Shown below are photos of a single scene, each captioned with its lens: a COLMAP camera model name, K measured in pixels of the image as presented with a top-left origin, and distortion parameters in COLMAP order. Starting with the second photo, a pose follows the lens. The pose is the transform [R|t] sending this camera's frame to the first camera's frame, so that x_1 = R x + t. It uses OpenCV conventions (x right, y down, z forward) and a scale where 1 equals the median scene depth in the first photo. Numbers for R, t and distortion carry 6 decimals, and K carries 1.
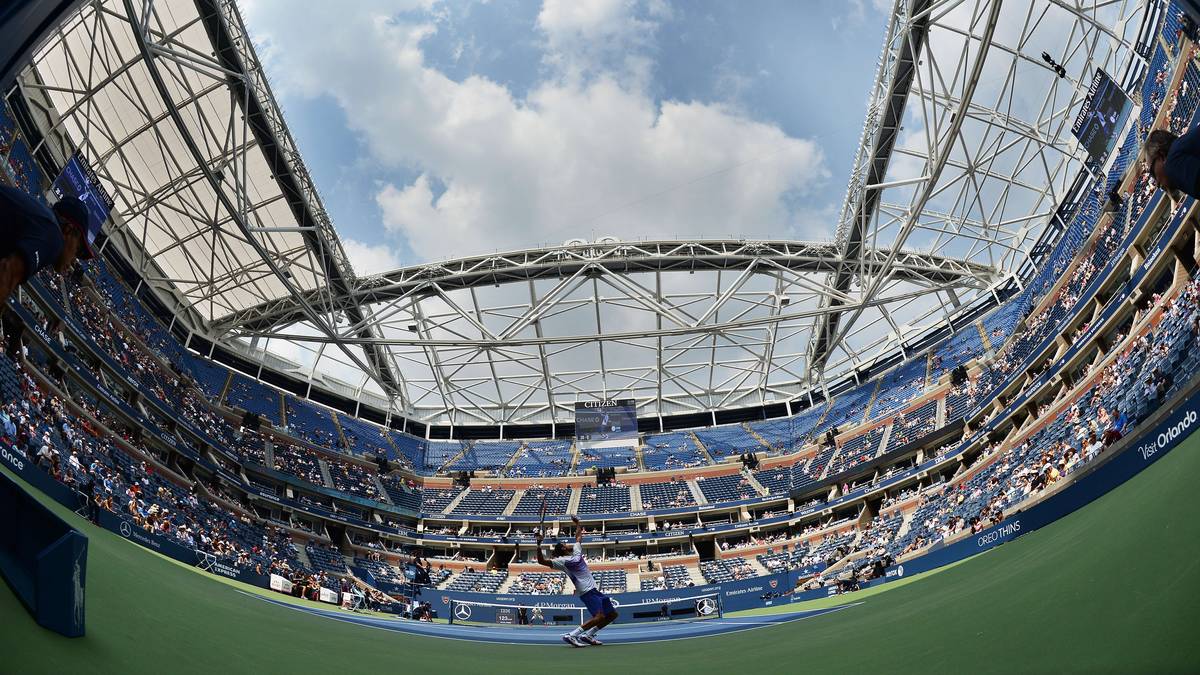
lens RADIAL K [[561.4, 0, 606.3], [0, 561.4, 336.4], [0, 0, 1]] dist [0.000155, 0.000048]
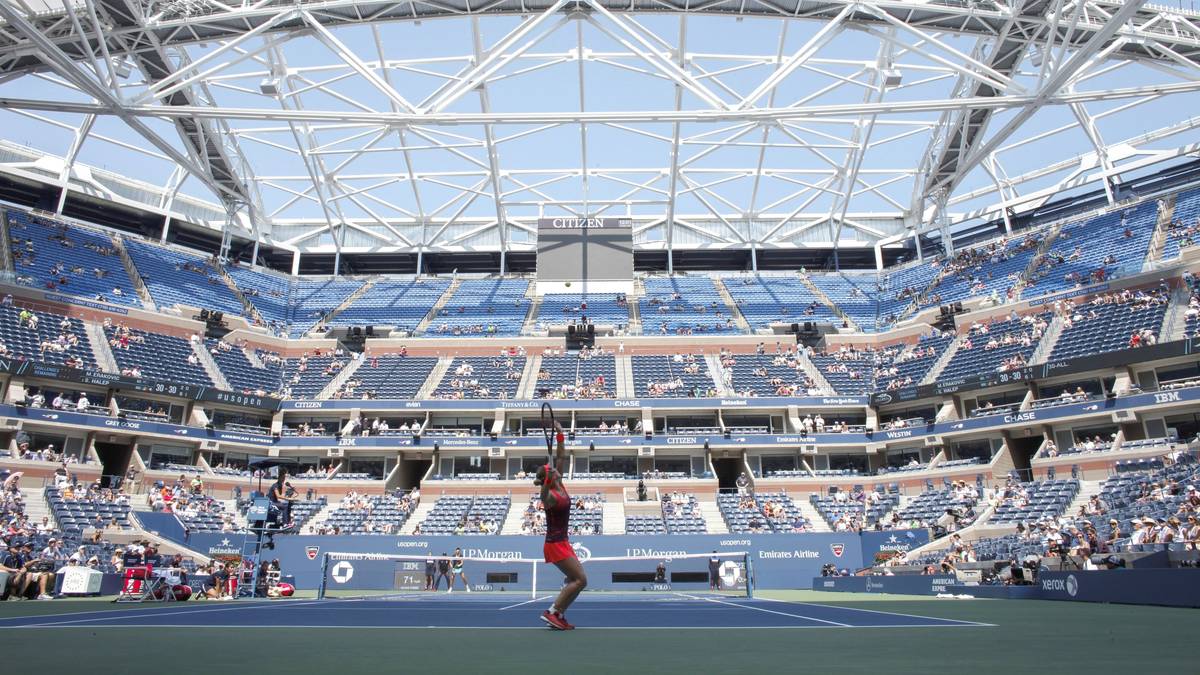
lens RADIAL K [[828.3, 0, 605.0], [0, 828.3, 304.5], [0, 0, 1]] dist [-0.064105, 0.062834]
pose [[0.998269, 0.051872, 0.027726, -0.001279], [-0.056847, 0.971885, 0.228492, -0.015326], [-0.015094, -0.229672, 0.973151, 0.121222]]
